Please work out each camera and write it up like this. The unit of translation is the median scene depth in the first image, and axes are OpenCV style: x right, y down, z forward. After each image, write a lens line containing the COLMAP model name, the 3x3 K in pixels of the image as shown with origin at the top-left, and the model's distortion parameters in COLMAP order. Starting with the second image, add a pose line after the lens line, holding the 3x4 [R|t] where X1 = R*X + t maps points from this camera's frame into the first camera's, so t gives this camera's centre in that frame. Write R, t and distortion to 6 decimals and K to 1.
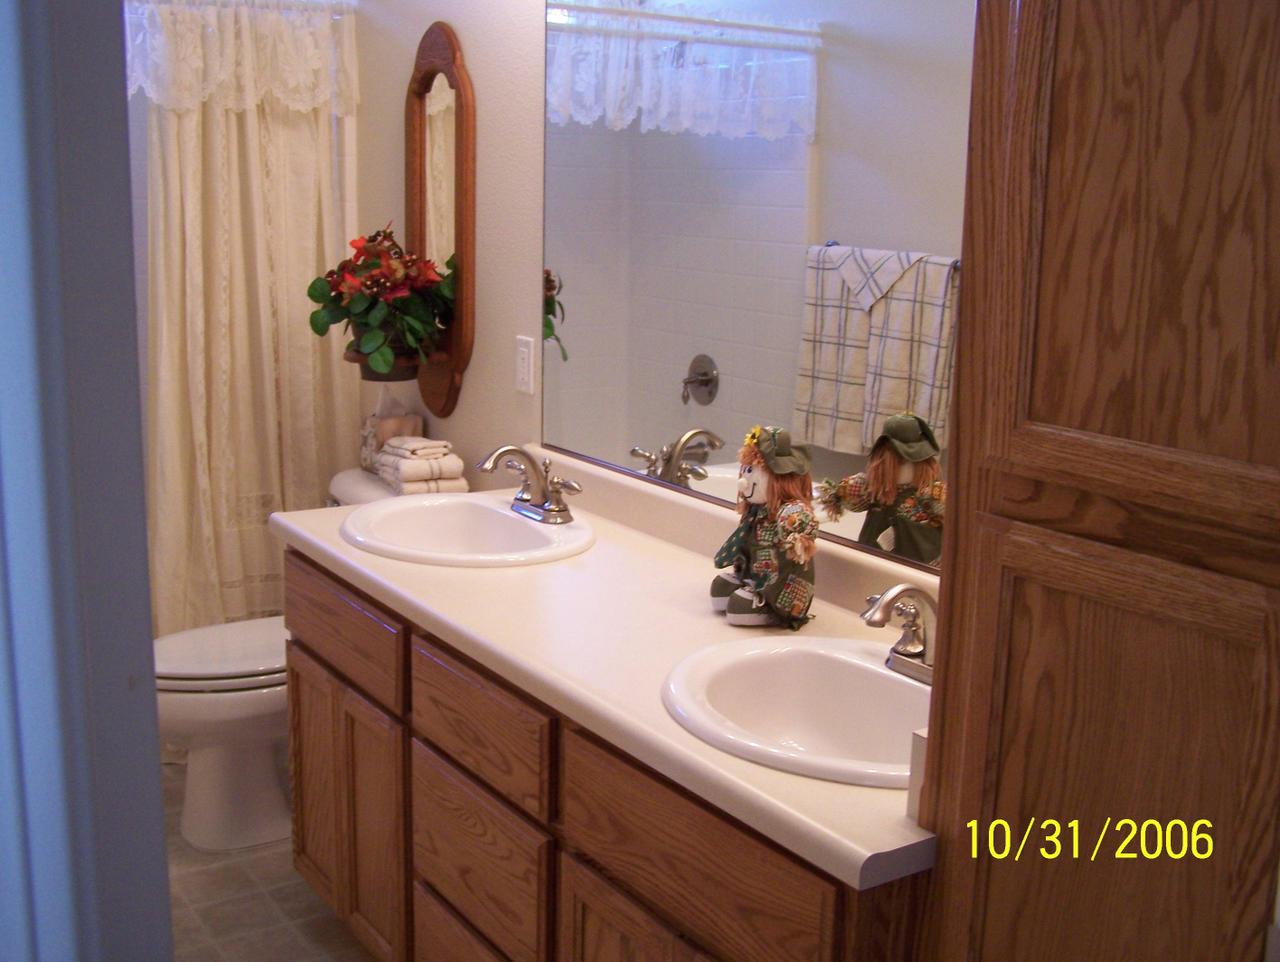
lens RADIAL K [[1462.0, 0, 591.7], [0, 1462.0, 483.7], [0, 0, 1]] dist [-0.194103, 0.384072]
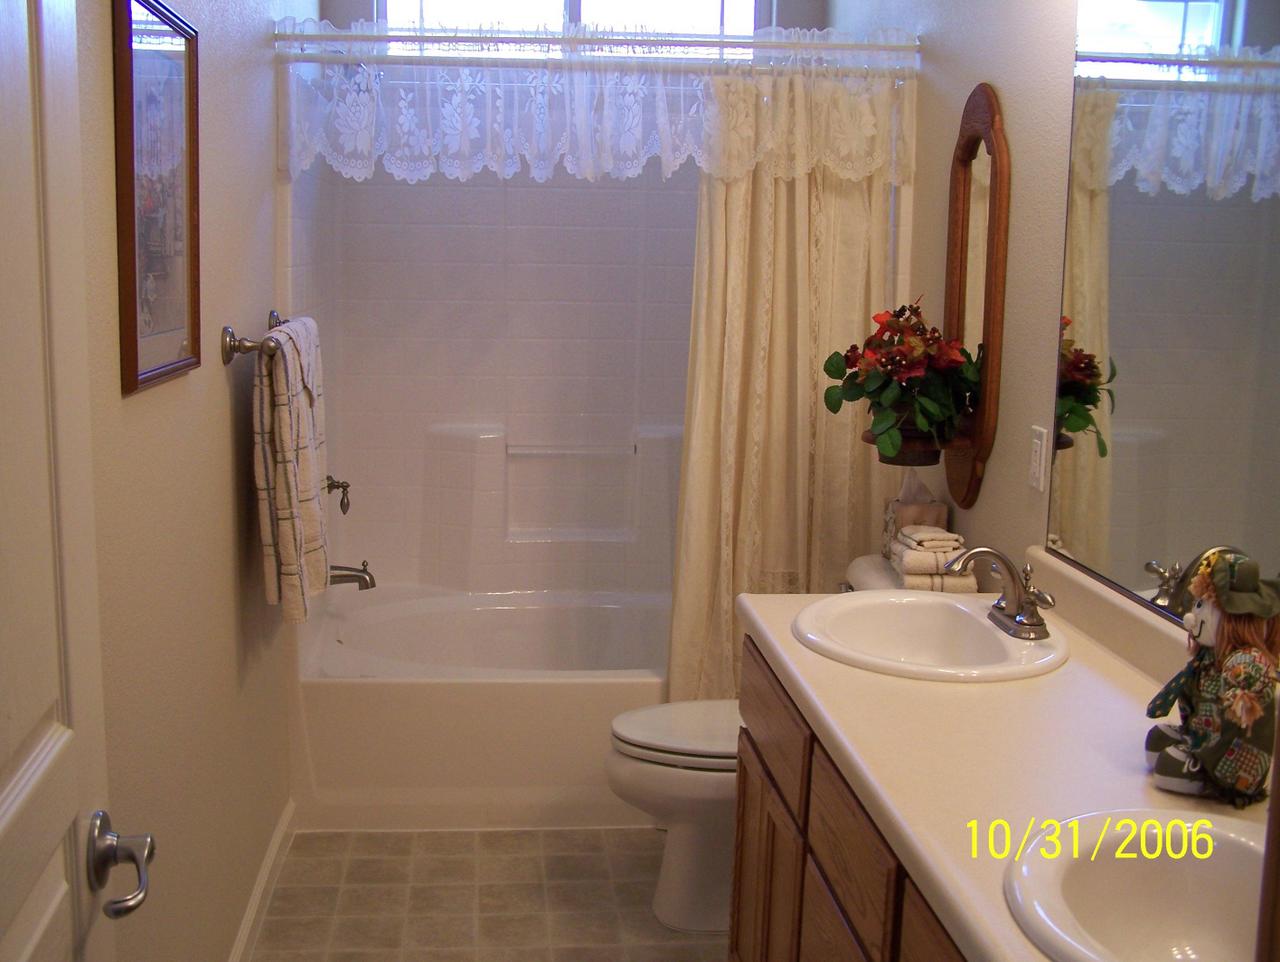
lens RADIAL K [[1462.0, 0, 591.7], [0, 1462.0, 483.7], [0, 0, 1]] dist [-0.194103, 0.384072]
pose [[0.886338, 0.073839, -0.457113, 0.112264], [-0.095805, 0.995086, -0.025025, -0.016181], [0.453019, 0.065974, 0.889057, 0.078596]]
